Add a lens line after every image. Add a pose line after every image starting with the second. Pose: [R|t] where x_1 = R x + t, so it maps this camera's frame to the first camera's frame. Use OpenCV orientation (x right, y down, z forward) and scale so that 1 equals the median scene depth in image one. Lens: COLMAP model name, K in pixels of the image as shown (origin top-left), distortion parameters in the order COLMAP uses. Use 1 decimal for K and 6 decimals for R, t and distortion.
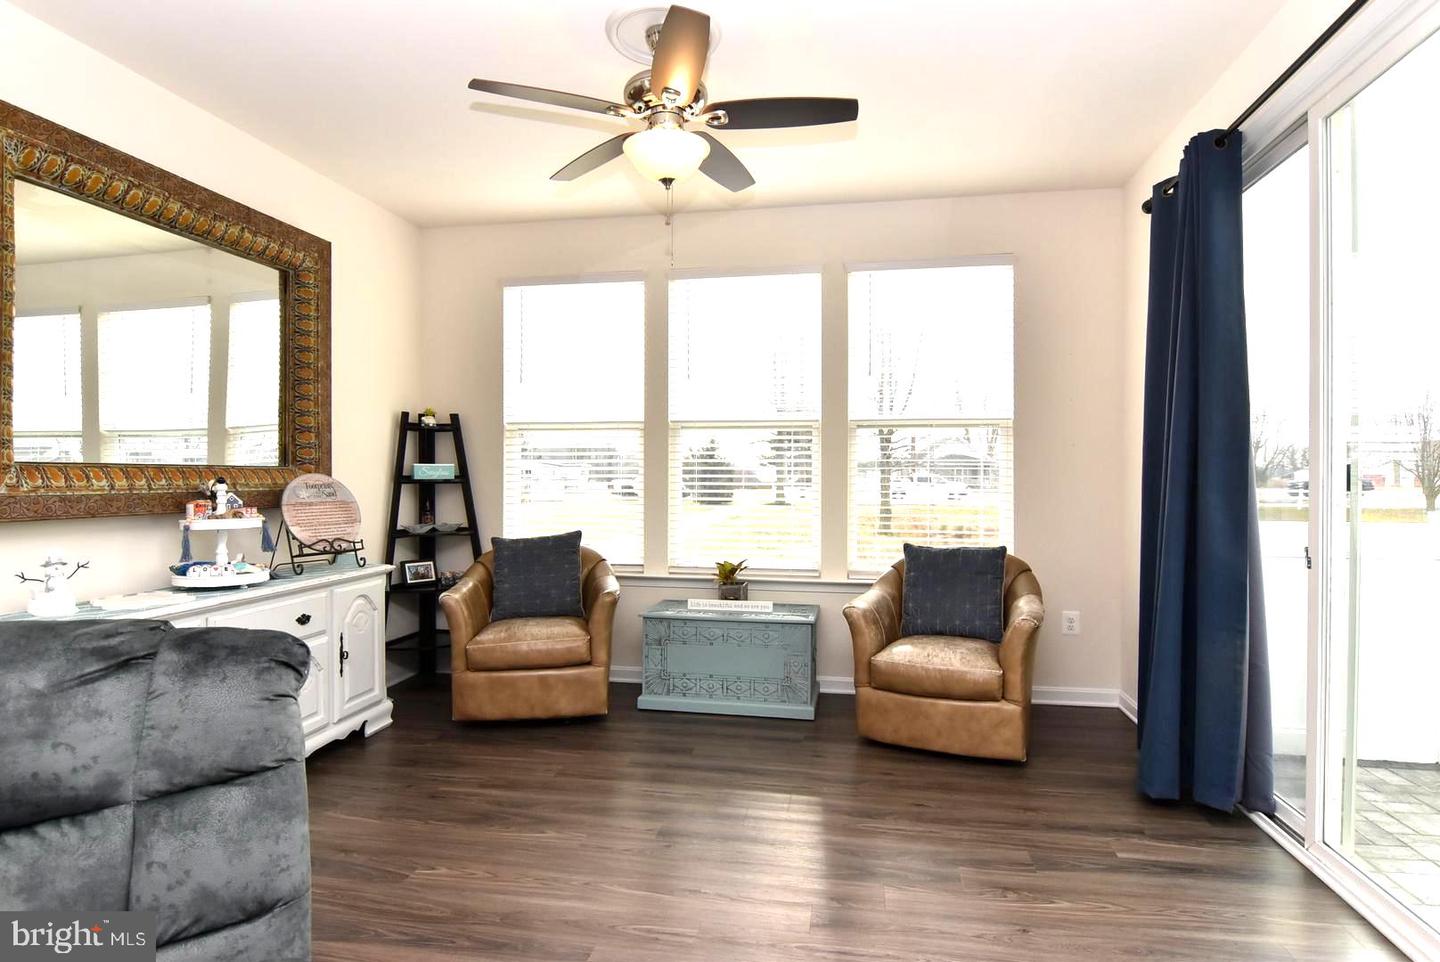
lens RADIAL K [[771.3, 0, 725.6], [0, 771.3, 482.3], [0, 0, 1]] dist [-0.003532, -0.010452]
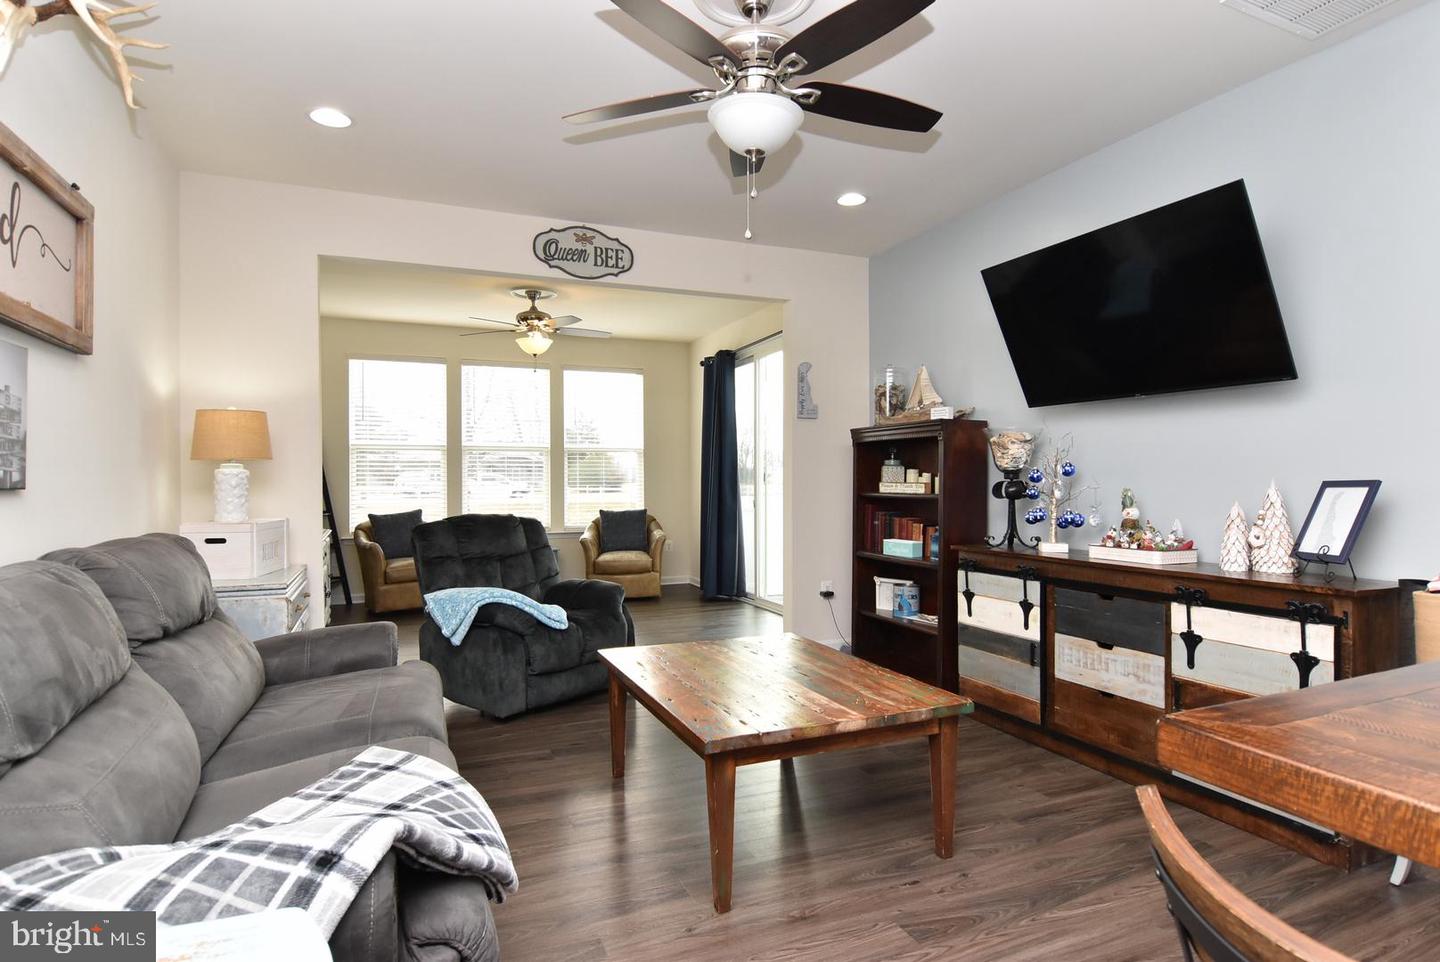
lens RADIAL K [[771.3, 0, 724.1], [0, 771.3, 483.2], [0, 0, 1]] dist [-0.003532, -0.010452]
pose [[0.835601, -0.006956, 0.549293, -0.613749], [0.008820, 0.999961, -0.000754, 0.012224], [-0.549266, 0.005475, 0.835629, -0.894484]]
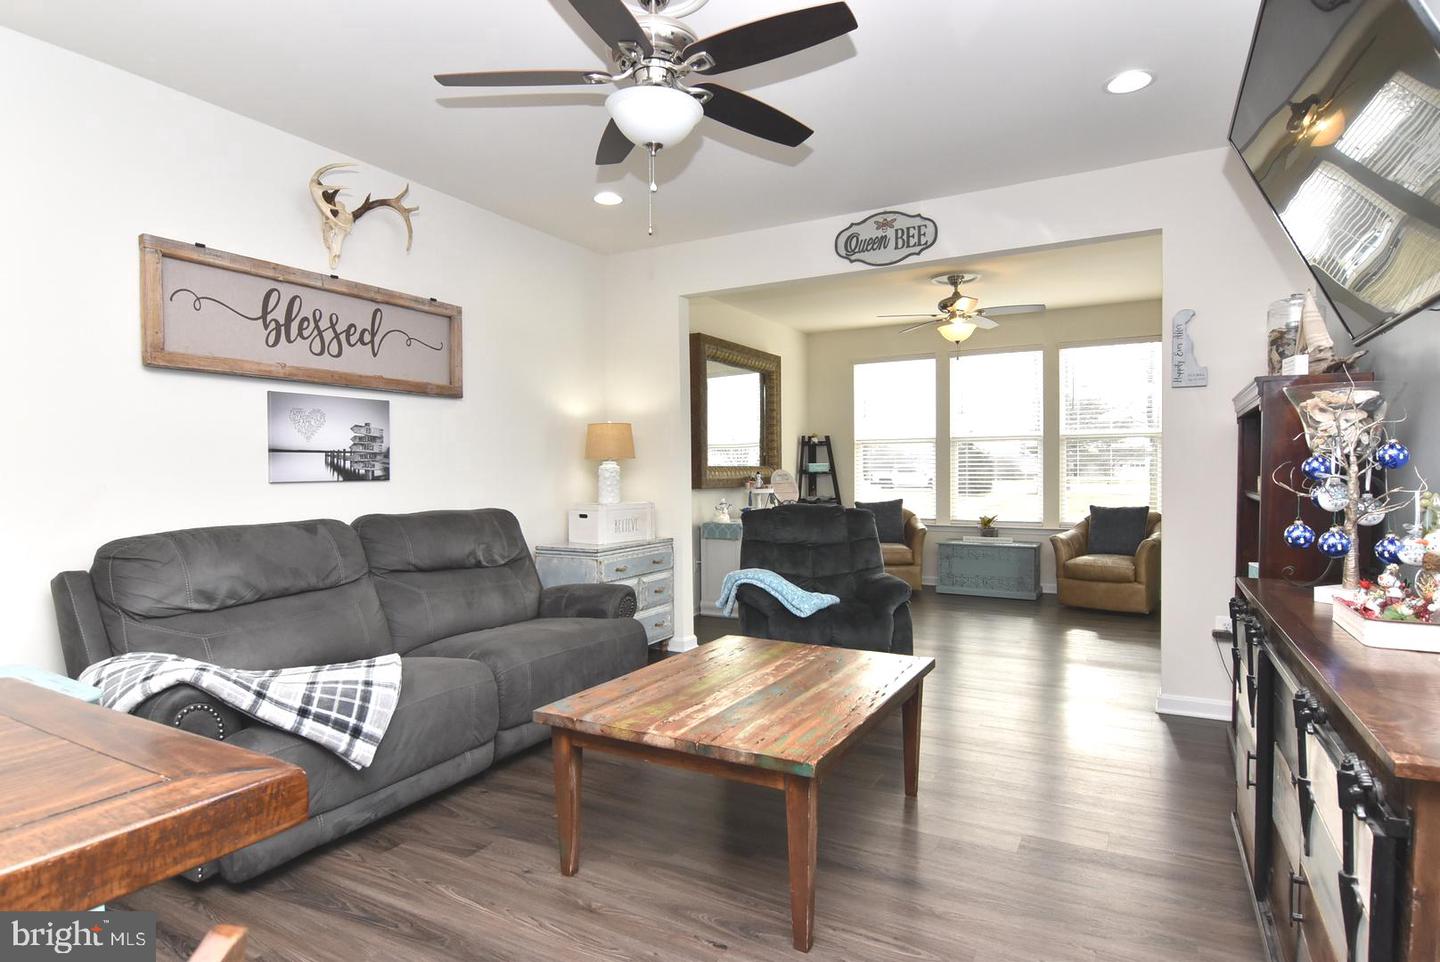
lens RADIAL K [[771.3, 0, 722.0], [0, 771.3, 480.7], [0, 0, 1]] dist [-0.003532, -0.010452]
pose [[0.946722, -0.003335, -0.322036, -0.001699], [0.004768, 0.999982, 0.003663, 0.011021], [0.322018, -0.005003, 0.946720, -0.957393]]
